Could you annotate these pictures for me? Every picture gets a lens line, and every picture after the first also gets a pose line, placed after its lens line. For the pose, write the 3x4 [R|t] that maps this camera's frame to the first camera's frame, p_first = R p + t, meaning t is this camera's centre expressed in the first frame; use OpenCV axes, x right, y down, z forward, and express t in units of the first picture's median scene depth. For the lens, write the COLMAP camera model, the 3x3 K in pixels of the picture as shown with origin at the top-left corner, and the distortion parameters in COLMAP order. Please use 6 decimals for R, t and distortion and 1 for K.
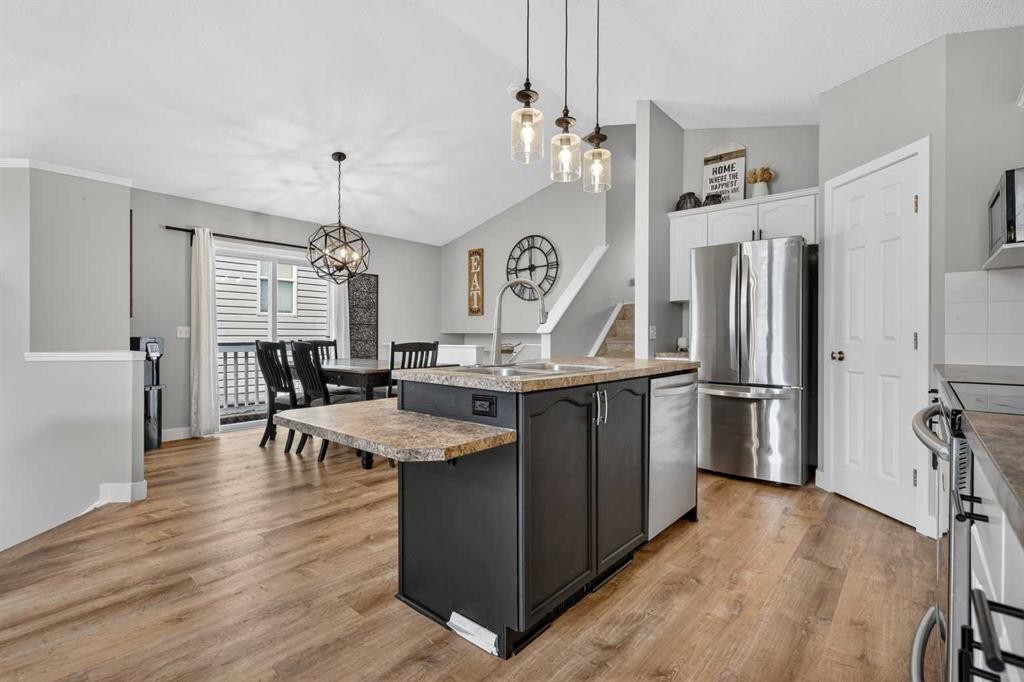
lens RADIAL K [[468.5, 0, 517.7], [0, 468.5, 338.8], [0, 0, 1]] dist [0.003811, 0.000468]
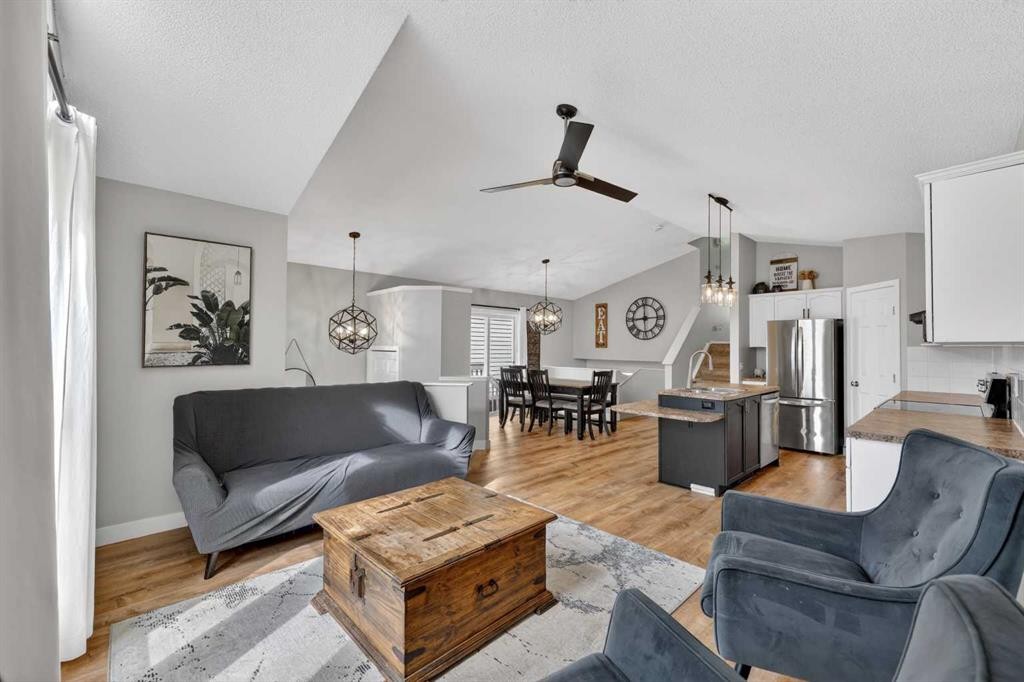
lens RADIAL K [[423.1, 0, 513.7], [0, 423.1, 341.7], [0, 0, 1]] dist [0.000564, 0.000236]
pose [[0.994210, 0.005310, -0.107320, -0.352380], [-0.007329, 0.999803, -0.018432, -0.065860], [0.107201, 0.019112, 0.994054, -0.596280]]
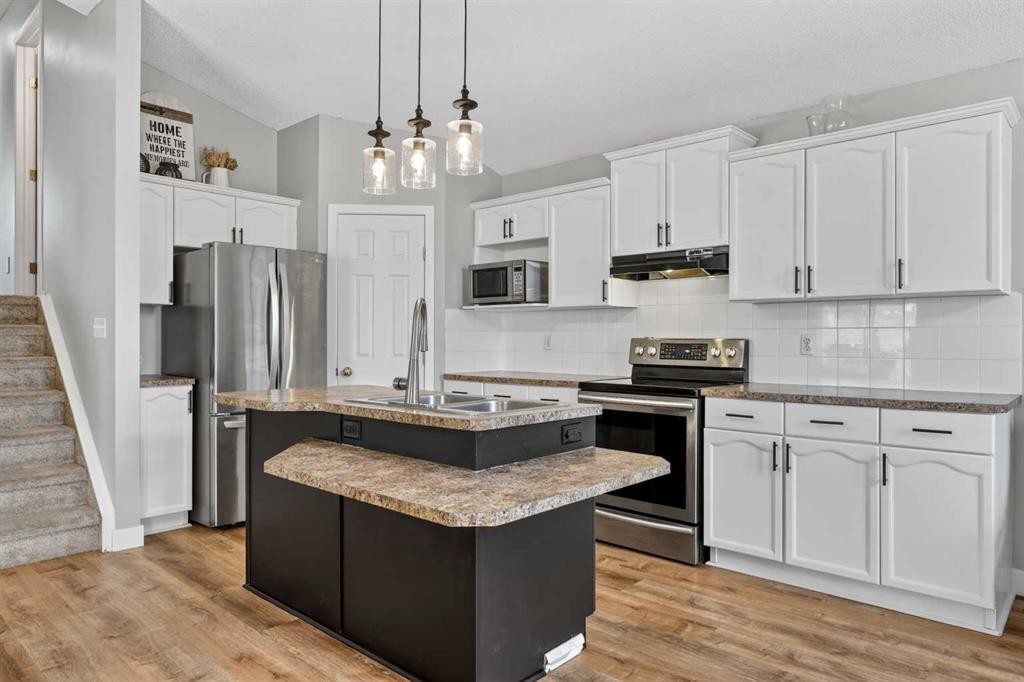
lens RADIAL K [[652.2, 0, 543.9], [0, 652.2, 347.7], [0, 0, 1]] dist [0.001876, -0.000779]
pose [[-0.003579, -0.012722, 0.999913, -0.594078], [0.001133, 0.999918, 0.012726, -0.028000], [-0.999993, 0.001179, -0.003564, 0.404748]]
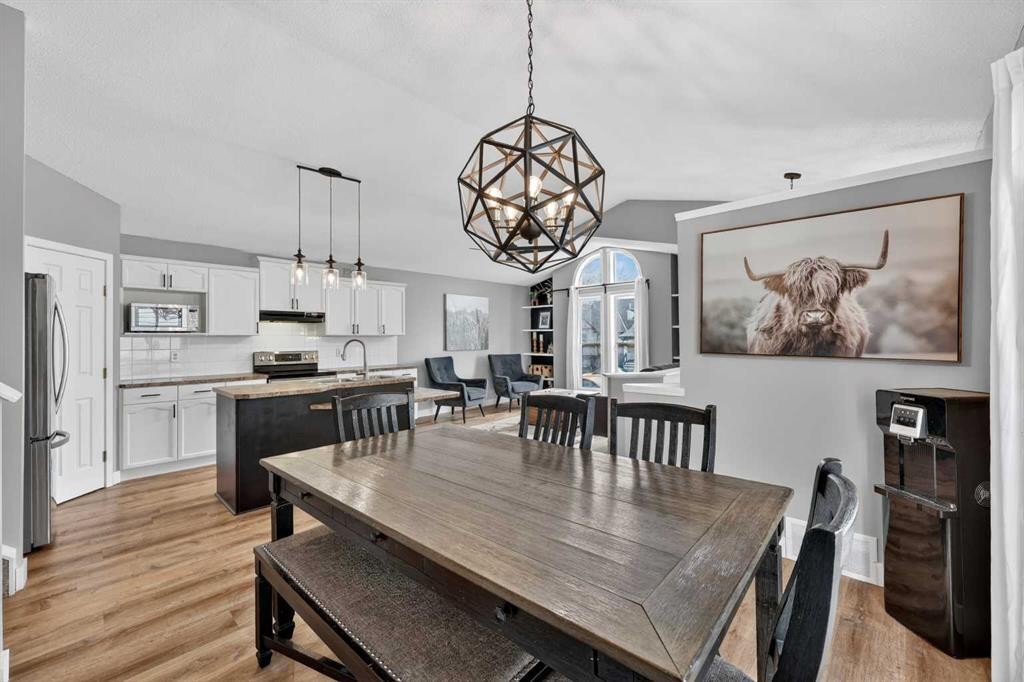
lens RADIAL K [[411.1, 0, 518.5], [0, 411.1, 335.8], [0, 0, 1]] dist [-0.000566, 0.000834]
pose [[-0.999647, 0.008080, 0.025325, -0.396477], [0.007986, 0.999961, -0.003822, -0.066398], [-0.025355, -0.003618, -0.999672, 1.453111]]
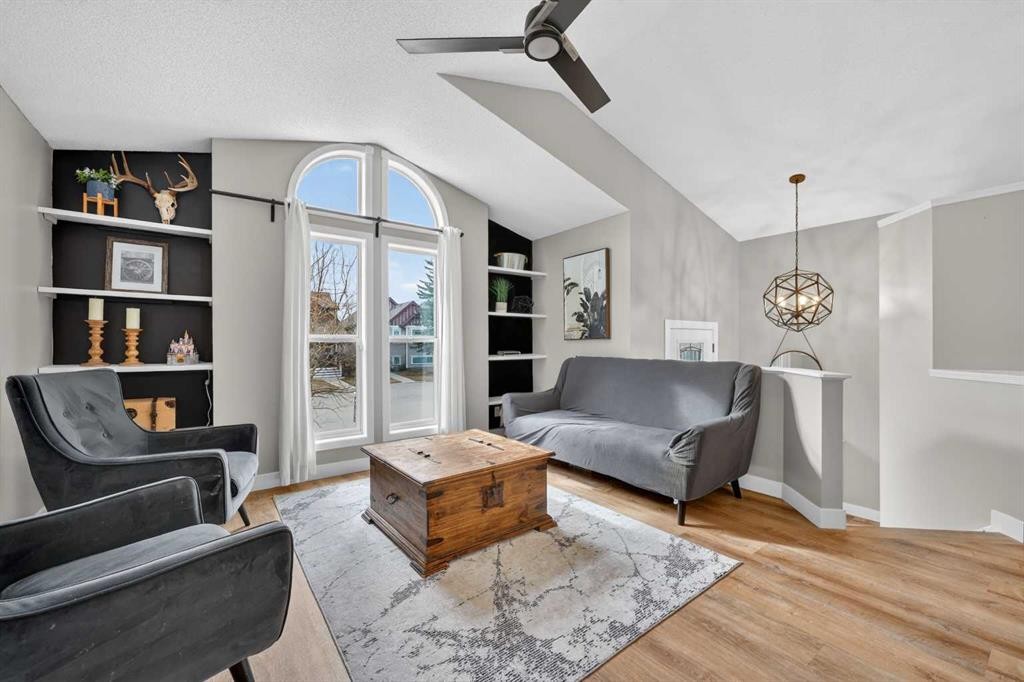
lens RADIAL K [[411.1, 0, 527.7], [0, 411.1, 349.6], [0, 0, 1]] dist [-0.000566, 0.000834]
pose [[-0.199024, 0.015552, -0.979871, 0.091652], [-0.001641, 0.999867, 0.016202, -0.023539], [0.979993, 0.004832, -0.198972, 0.161527]]
